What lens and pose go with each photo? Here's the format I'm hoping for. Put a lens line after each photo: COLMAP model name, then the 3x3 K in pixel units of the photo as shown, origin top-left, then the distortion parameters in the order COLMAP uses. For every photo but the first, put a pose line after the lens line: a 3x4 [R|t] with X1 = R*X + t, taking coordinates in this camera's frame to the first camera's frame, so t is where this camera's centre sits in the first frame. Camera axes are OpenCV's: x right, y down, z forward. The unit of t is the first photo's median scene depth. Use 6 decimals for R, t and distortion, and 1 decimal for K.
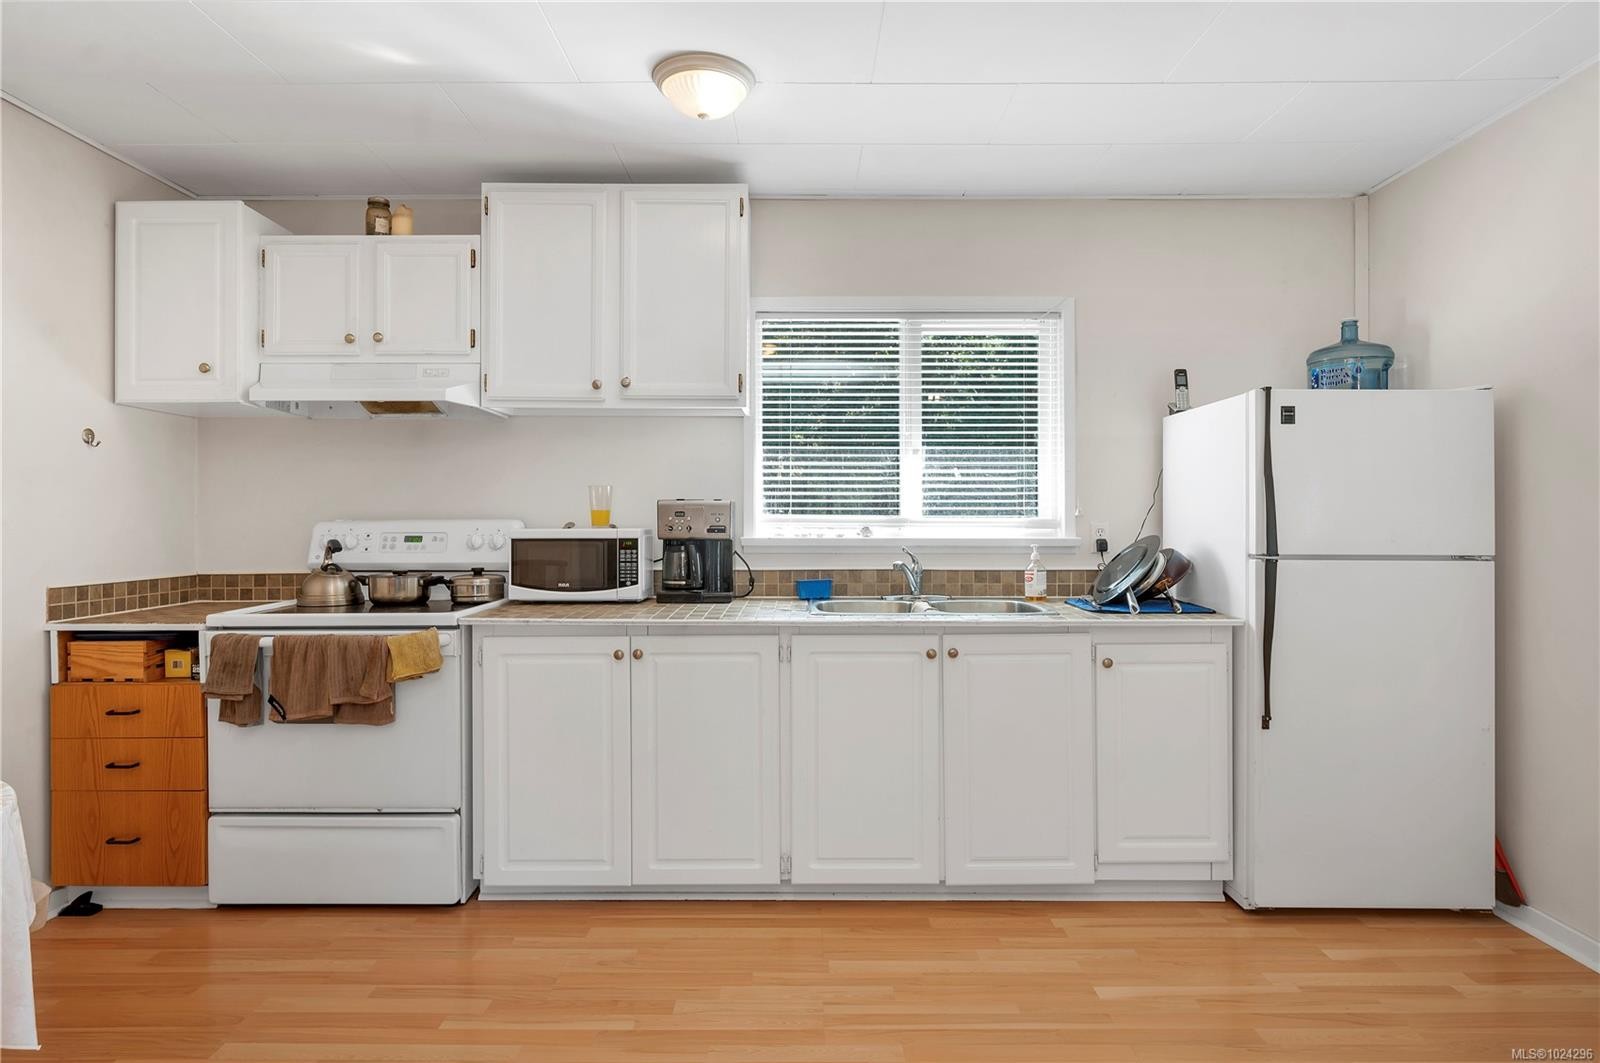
lens RADIAL K [[935.6, 0, 799.5], [0, 935.6, 523.7], [0, 0, 1]] dist [0.000054, 0.001429]
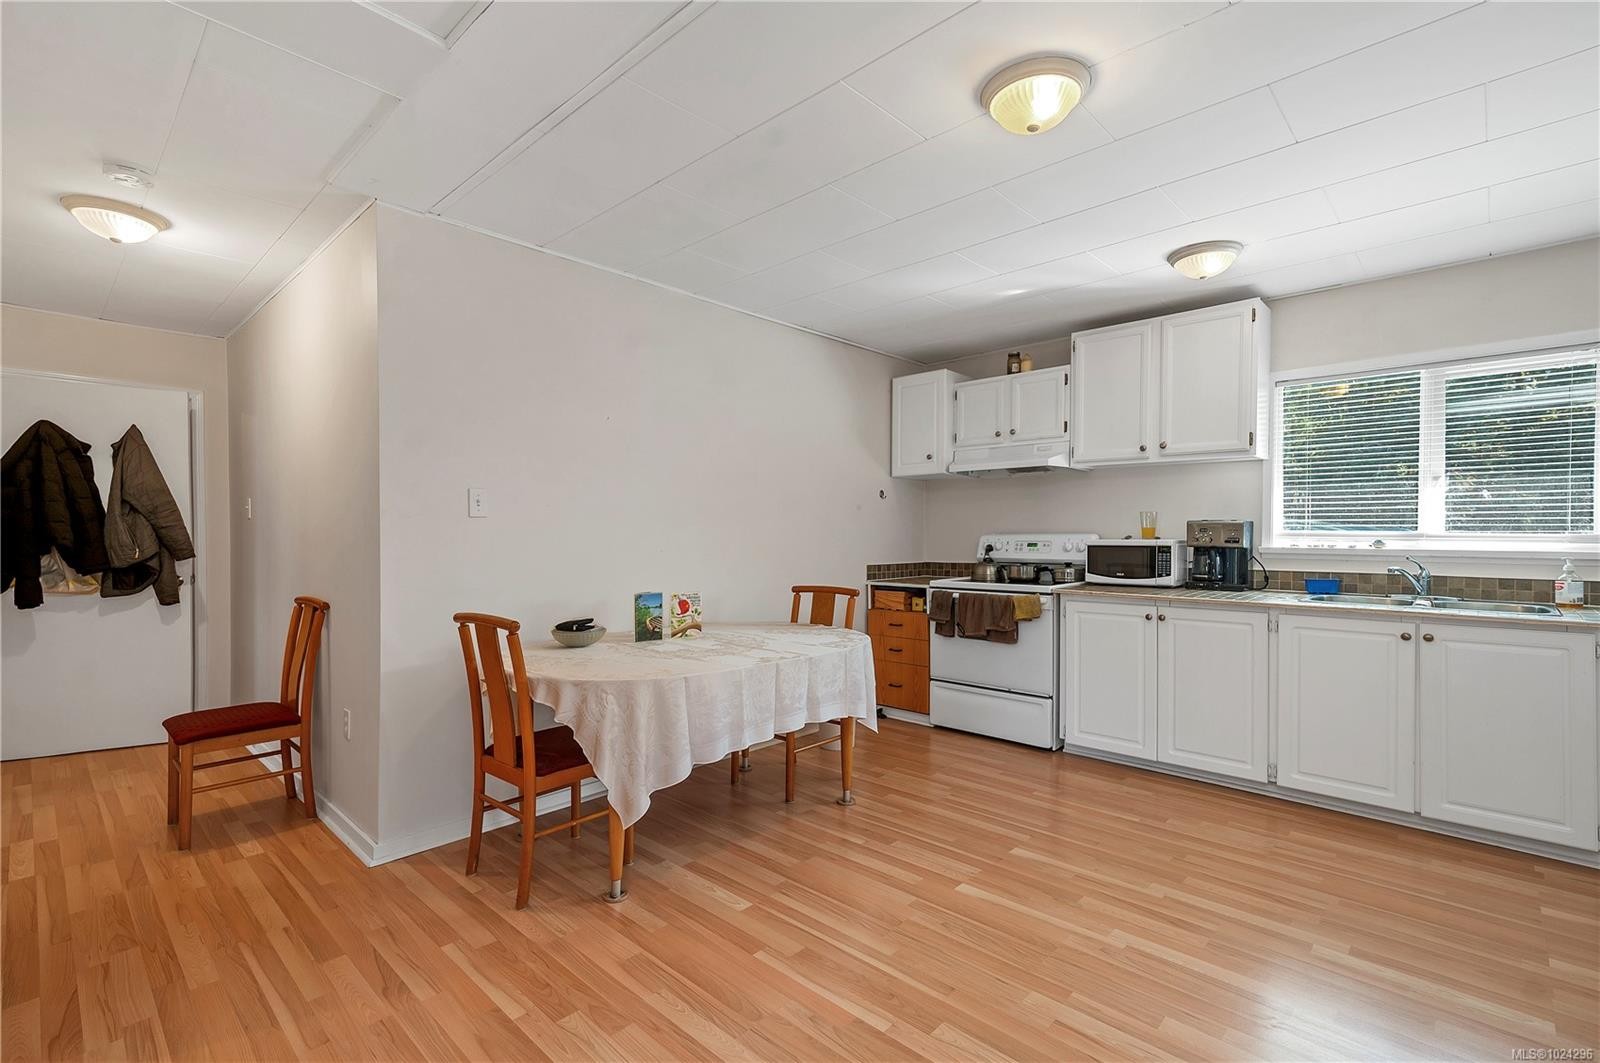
lens RADIAL K [[707.5, 0, 797.2], [0, 707.5, 537.0], [0, 0, 1]] dist [0.000060, 0.000132]
pose [[0.737014, 0.004838, -0.675860, 0.161732], [-0.005108, 0.999986, 0.001588, 0.001974], [0.675858, 0.002282, 0.737028, -0.276101]]
